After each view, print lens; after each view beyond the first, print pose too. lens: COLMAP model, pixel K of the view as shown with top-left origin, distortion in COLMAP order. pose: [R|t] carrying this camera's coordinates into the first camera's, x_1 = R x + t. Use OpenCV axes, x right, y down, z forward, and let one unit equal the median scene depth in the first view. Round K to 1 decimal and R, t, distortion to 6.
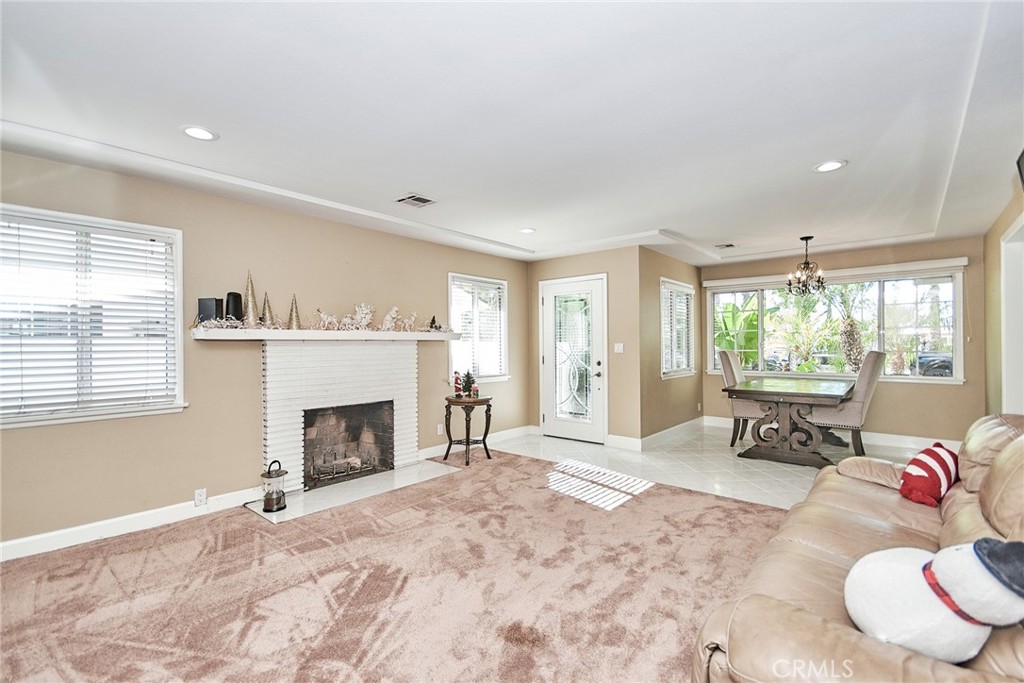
lens RADIAL K [[454.7, 0, 512.4], [0, 454.7, 343.9], [0, 0, 1]] dist [0.000128, -0.000281]
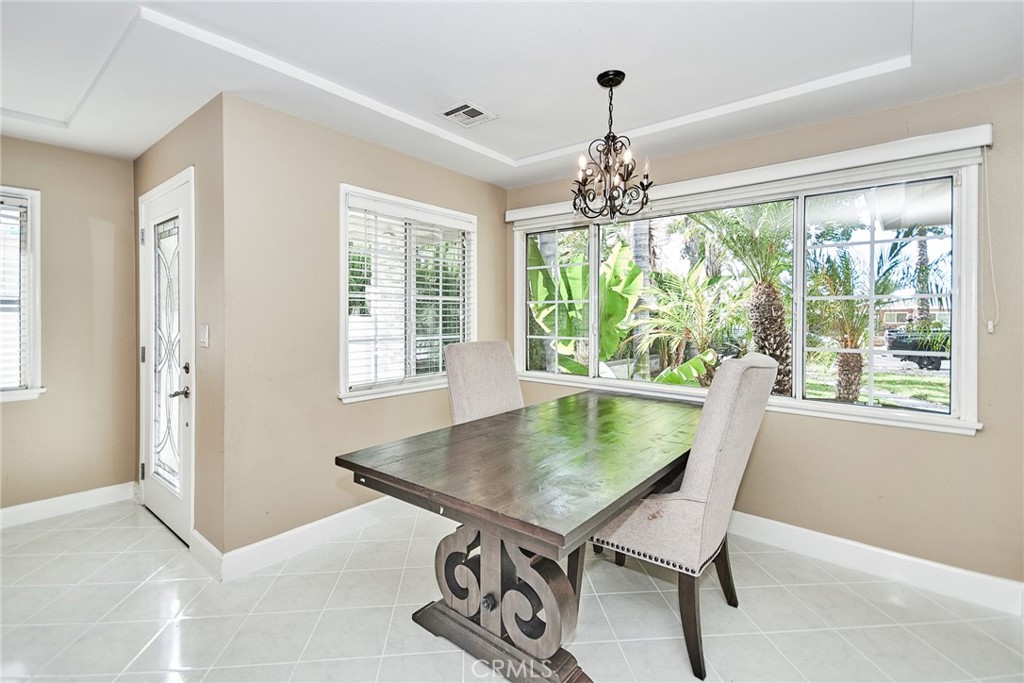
lens RADIAL K [[454.7, 0, 520.8], [0, 454.7, 313.9], [0, 0, 1]] dist [0.000128, -0.000281]
pose [[0.999699, 0.011843, 0.021506, 0.501522], [-0.011881, 0.999928, 0.001614, -0.015621], [-0.021485, -0.001869, 0.999767, 0.526176]]
